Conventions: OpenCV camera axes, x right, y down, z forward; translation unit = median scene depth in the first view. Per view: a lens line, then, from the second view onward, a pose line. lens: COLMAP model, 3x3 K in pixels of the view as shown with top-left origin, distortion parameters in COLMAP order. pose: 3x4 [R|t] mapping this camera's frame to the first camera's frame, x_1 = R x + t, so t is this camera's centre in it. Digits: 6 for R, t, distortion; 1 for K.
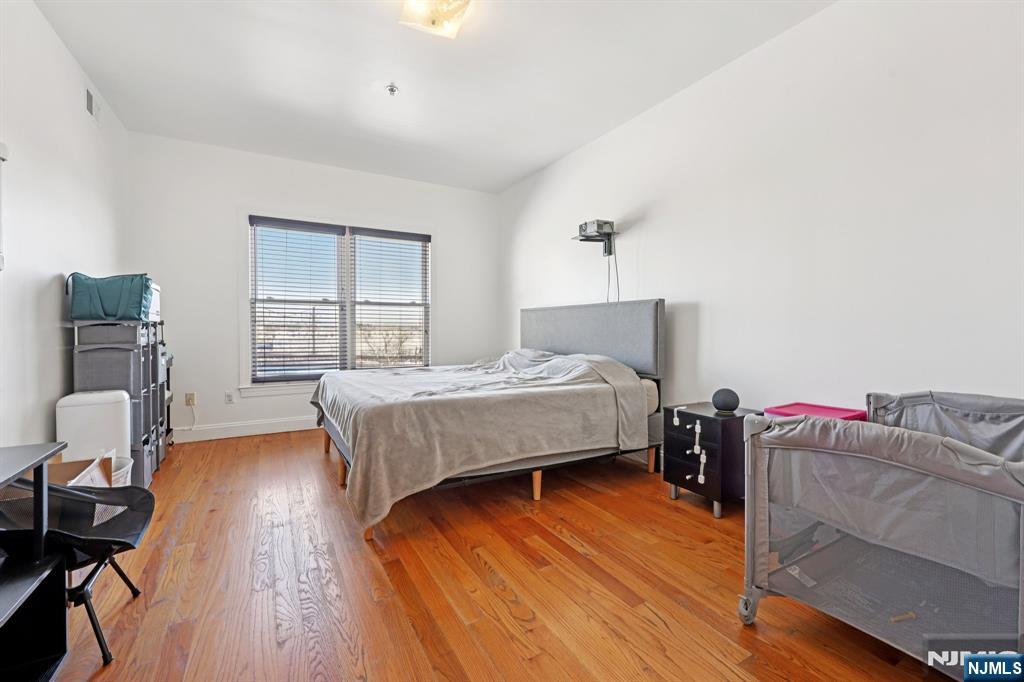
lens RADIAL K [[411.1, 0, 514.7], [0, 411.1, 335.1], [0, 0, 1]] dist [0.000245, -0.000159]
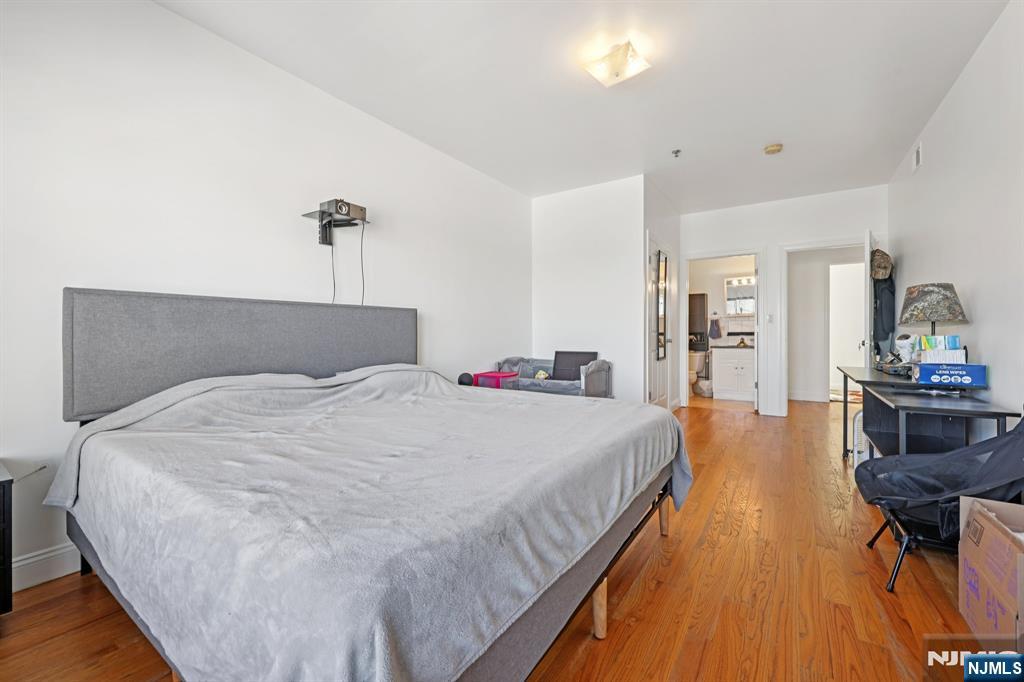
lens RADIAL K [[411.1, 0, 514.7], [0, 411.1, 335.1], [0, 0, 1]] dist [0.000245, -0.000159]
pose [[-0.424086, 0.001718, 0.905620, -1.172963], [0.028499, 0.999528, 0.011450, -0.028639], [-0.905174, 0.030665, -0.423935, 1.823757]]
